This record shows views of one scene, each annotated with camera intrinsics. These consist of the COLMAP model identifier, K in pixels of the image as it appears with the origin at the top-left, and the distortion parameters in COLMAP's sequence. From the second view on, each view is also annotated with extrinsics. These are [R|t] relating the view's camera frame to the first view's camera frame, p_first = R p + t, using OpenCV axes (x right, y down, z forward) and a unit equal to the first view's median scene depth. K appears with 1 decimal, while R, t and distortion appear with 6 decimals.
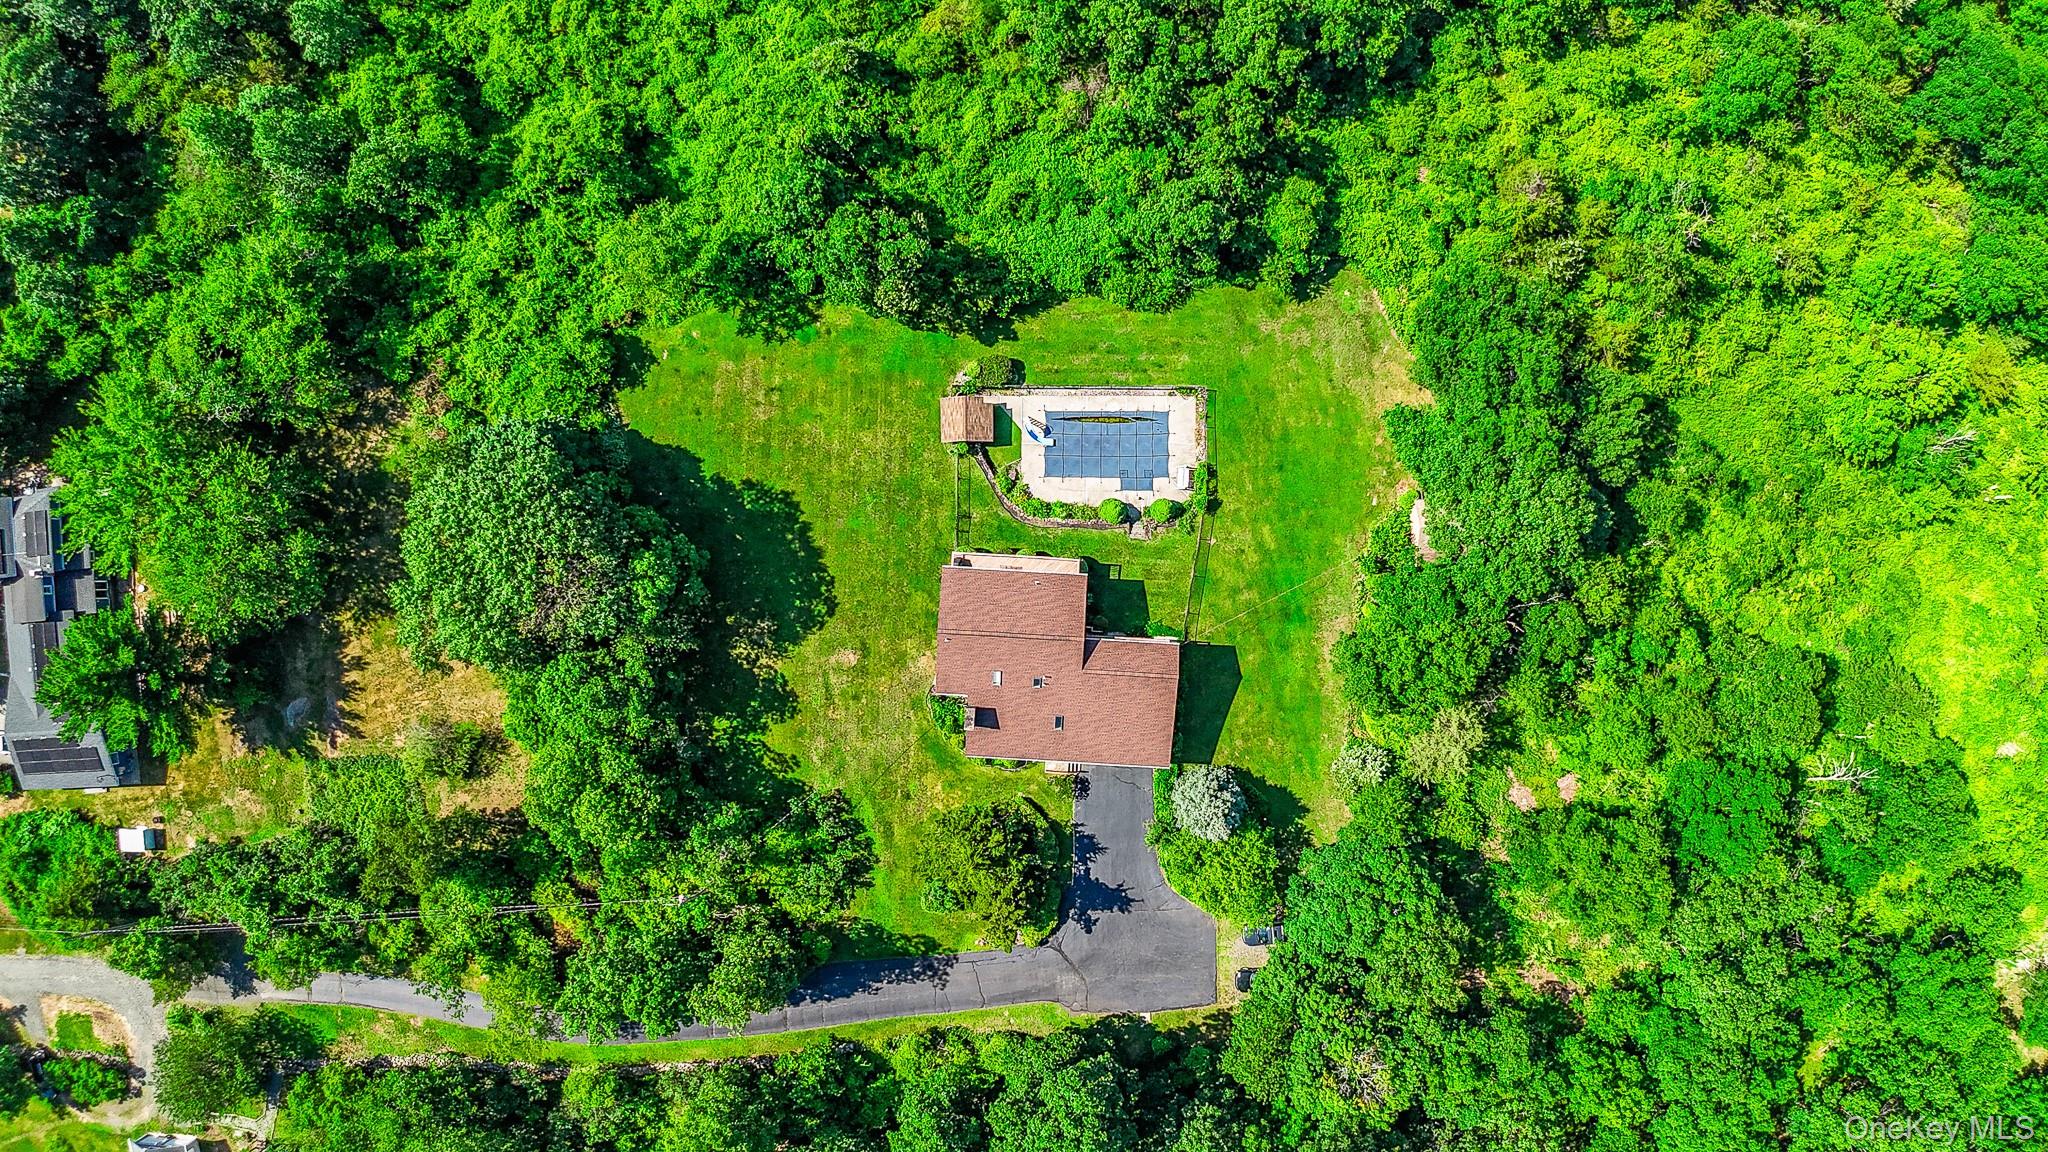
lens RADIAL K [[1260.8, 0, 1026.8], [0, 1260.8, 576.2], [0, 0, 1]] dist [-0.188371, 0.021175]
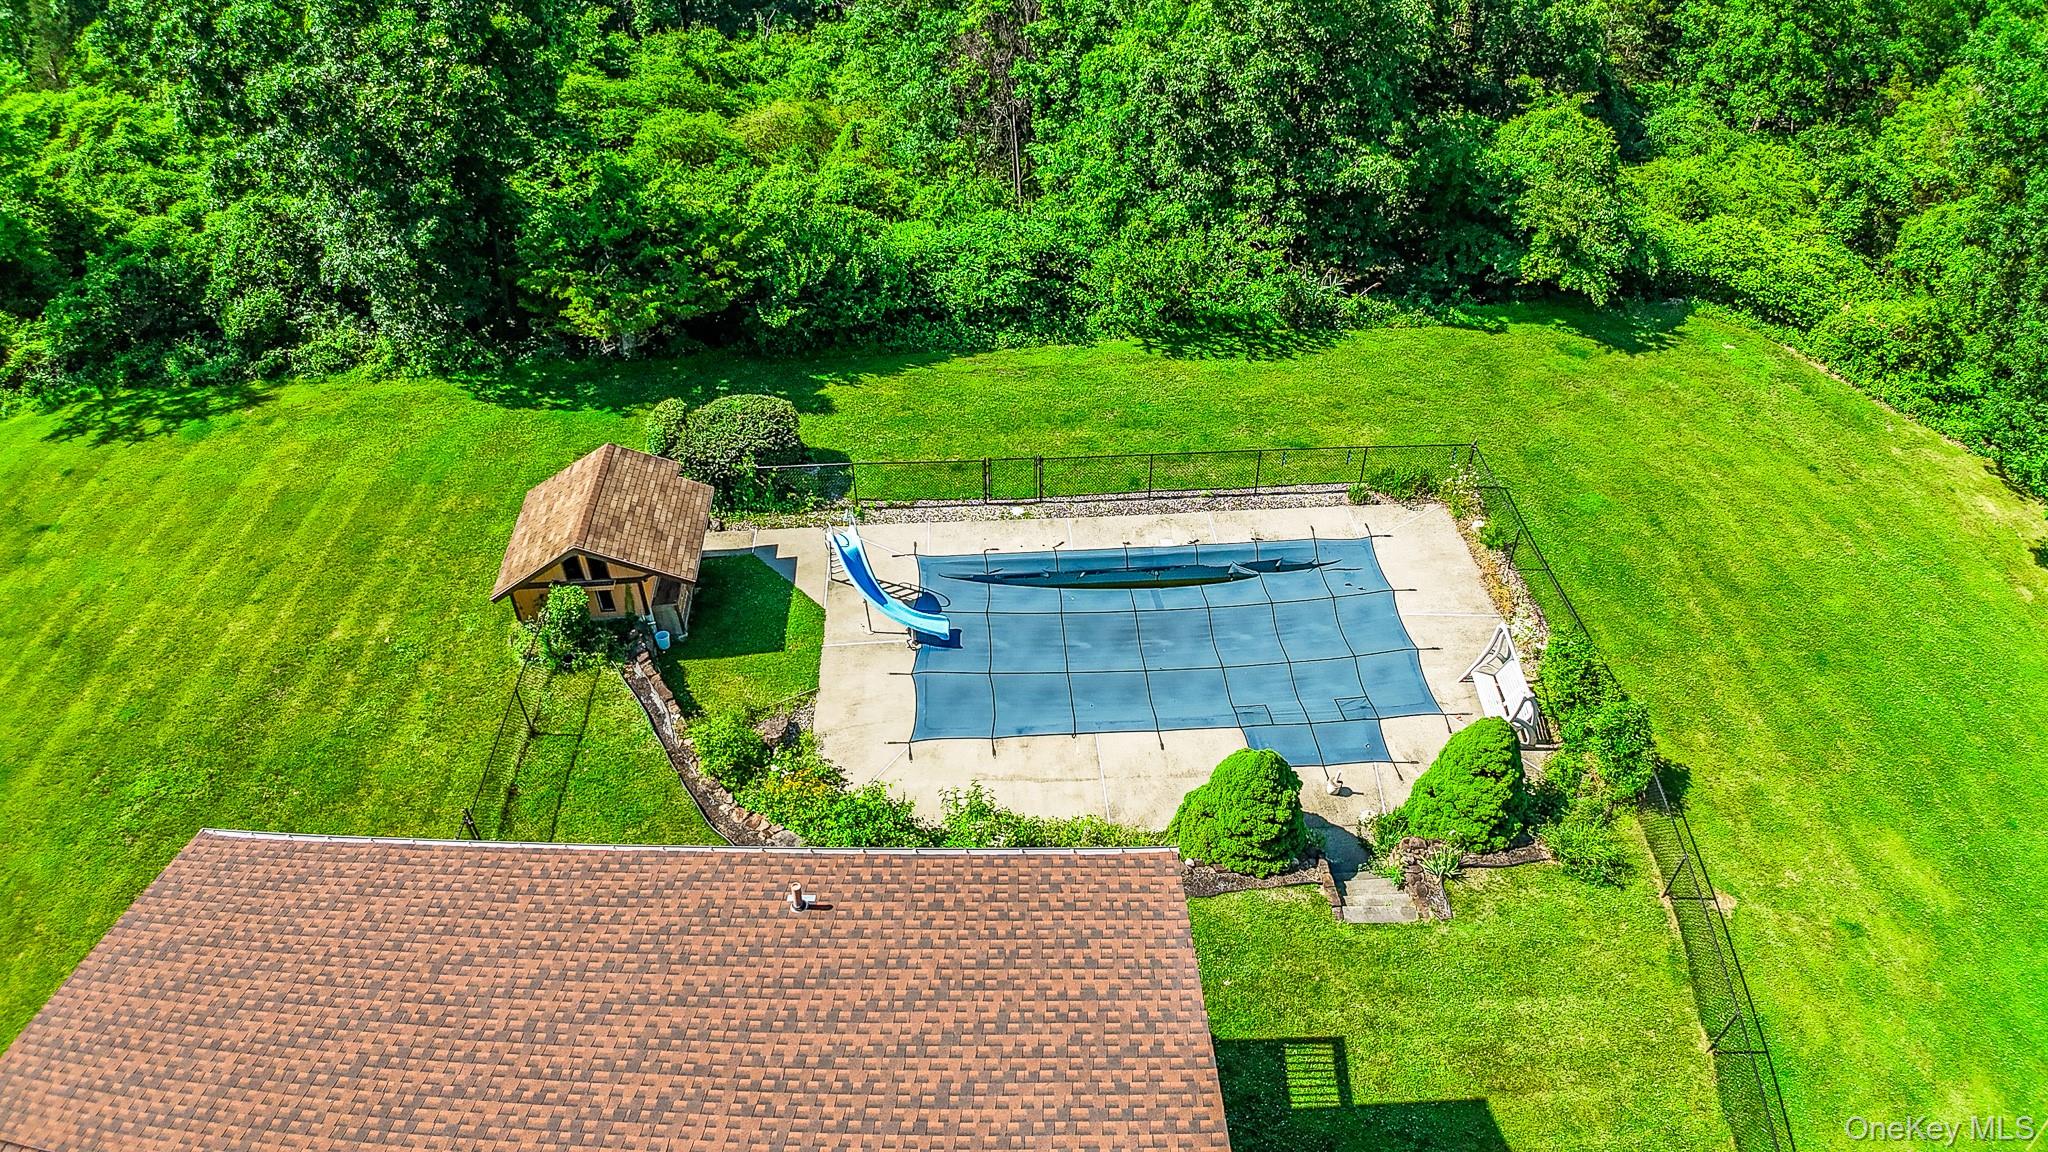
lens RADIAL K [[1260.8, 0, 1013.7], [0, 1260.8, 576.7], [0, 0, 1]] dist [-0.188371, 0.021175]
pose [[0.998552, -0.037506, 0.038556, 0.024571], [0.053559, 0.627110, -0.777088, 0.081456], [0.004966, 0.778028, 0.628210, 0.835818]]
